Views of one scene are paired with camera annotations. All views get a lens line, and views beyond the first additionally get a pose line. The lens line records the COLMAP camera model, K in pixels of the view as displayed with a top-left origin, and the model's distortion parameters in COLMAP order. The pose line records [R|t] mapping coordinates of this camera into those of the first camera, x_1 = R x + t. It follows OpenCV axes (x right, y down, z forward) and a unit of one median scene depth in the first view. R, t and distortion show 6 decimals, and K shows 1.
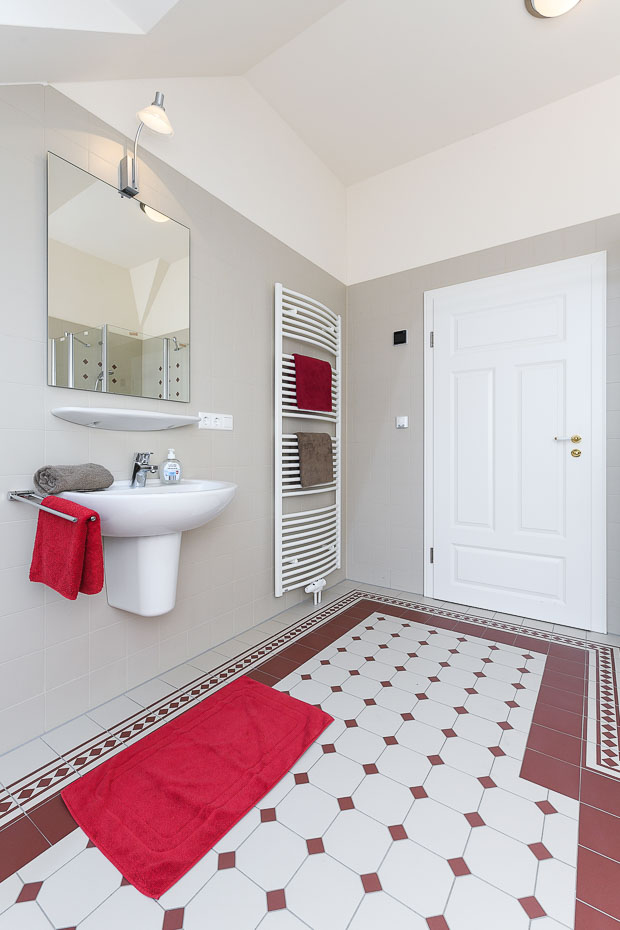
lens RADIAL K [[438.7, 0, 310.0], [0, 438.7, 465.0], [0, 0, 1]] dist [0.000032, 0.000231]
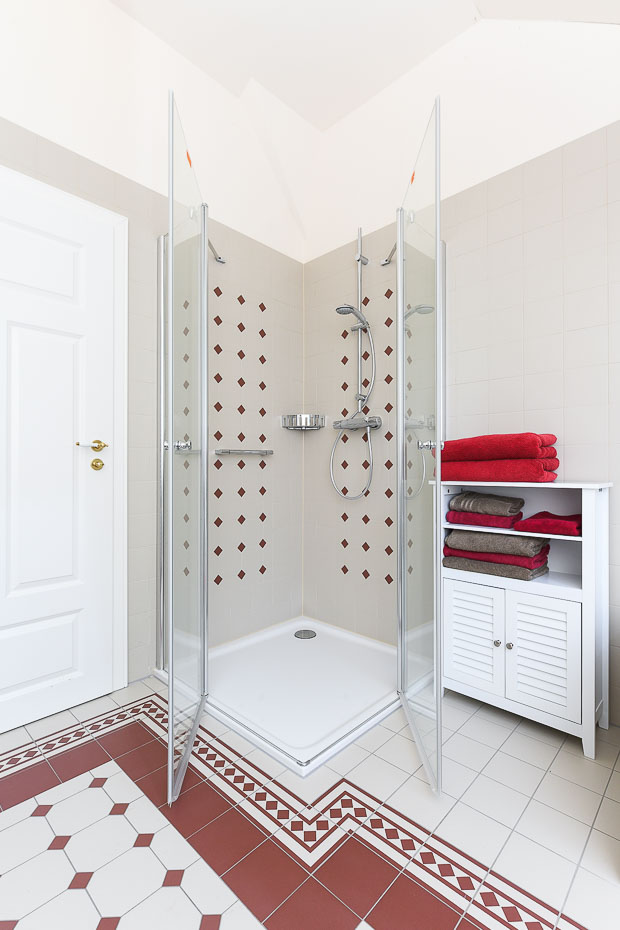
lens RADIAL K [[438.7, 0, 310.0], [0, 438.7, 465.0], [0, 0, 1]] dist [0.000032, 0.000231]
pose [[0.150148, -0.000239, 0.988663, -0.102953], [0.038293, 0.999251, -0.005574, -0.011464], [-0.987922, 0.038696, 0.150045, 0.670527]]
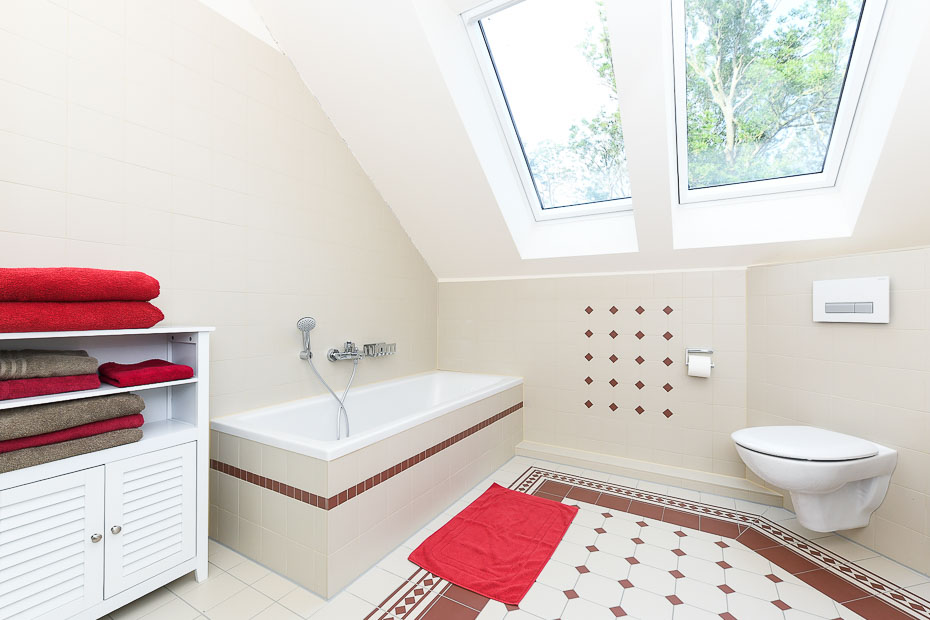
lens RADIAL K [[399.1, 0, 465.0], [0, 399.1, 310.0], [0, 0, 1]] dist [0.001334, -0.000305]
pose [[-0.997133, -0.009778, -0.075028, 0.327570], [-0.012497, 0.999279, 0.035865, -0.030496], [0.074623, 0.036700, -0.996536, 1.124450]]
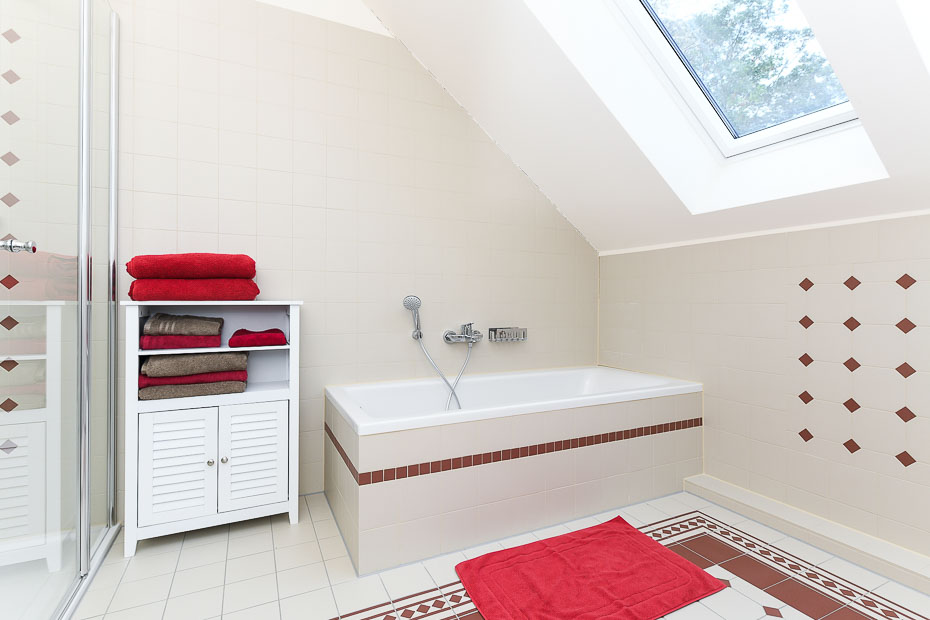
lens RADIAL K [[449.6, 0, 462.9], [0, 449.6, 300.4], [0, 0, 1]] dist [-0.000613, 0.000216]
pose [[-0.868302, -0.005696, 0.496004, -0.056976], [0.012341, 0.999377, 0.033080, 0.008766], [-0.495883, 0.034845, -0.867690, 0.984992]]
